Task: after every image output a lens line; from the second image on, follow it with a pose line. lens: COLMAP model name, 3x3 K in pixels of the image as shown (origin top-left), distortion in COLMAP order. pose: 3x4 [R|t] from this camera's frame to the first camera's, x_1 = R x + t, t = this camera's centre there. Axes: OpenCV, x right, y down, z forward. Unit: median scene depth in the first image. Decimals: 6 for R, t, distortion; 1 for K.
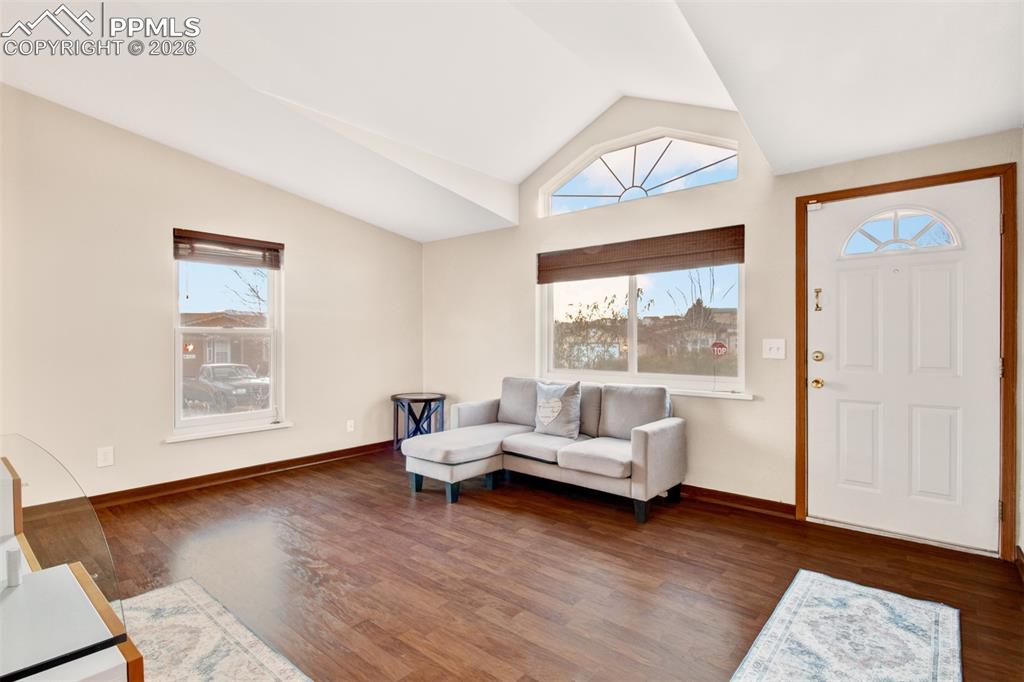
lens RADIAL K [[489.2, 0, 535.9], [0, 489.2, 334.6], [0, 0, 1]] dist [-0.004182, -0.002255]
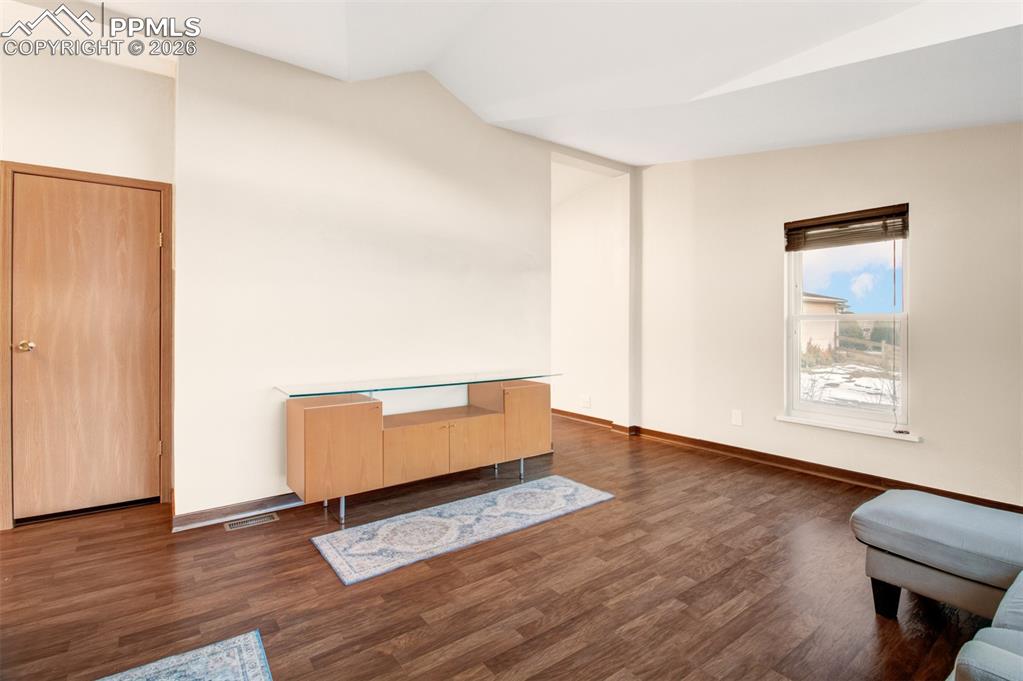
lens RADIAL K [[488.7, 0, 500.3], [0, 488.7, 335.7], [0, 0, 1]] dist [-0.004182, -0.002255]
pose [[-0.280800, 0.028160, -0.959353, 0.634234], [0.008237, 0.999603, 0.026930, -0.006147], [0.959731, -0.000341, -0.280921, 0.931893]]
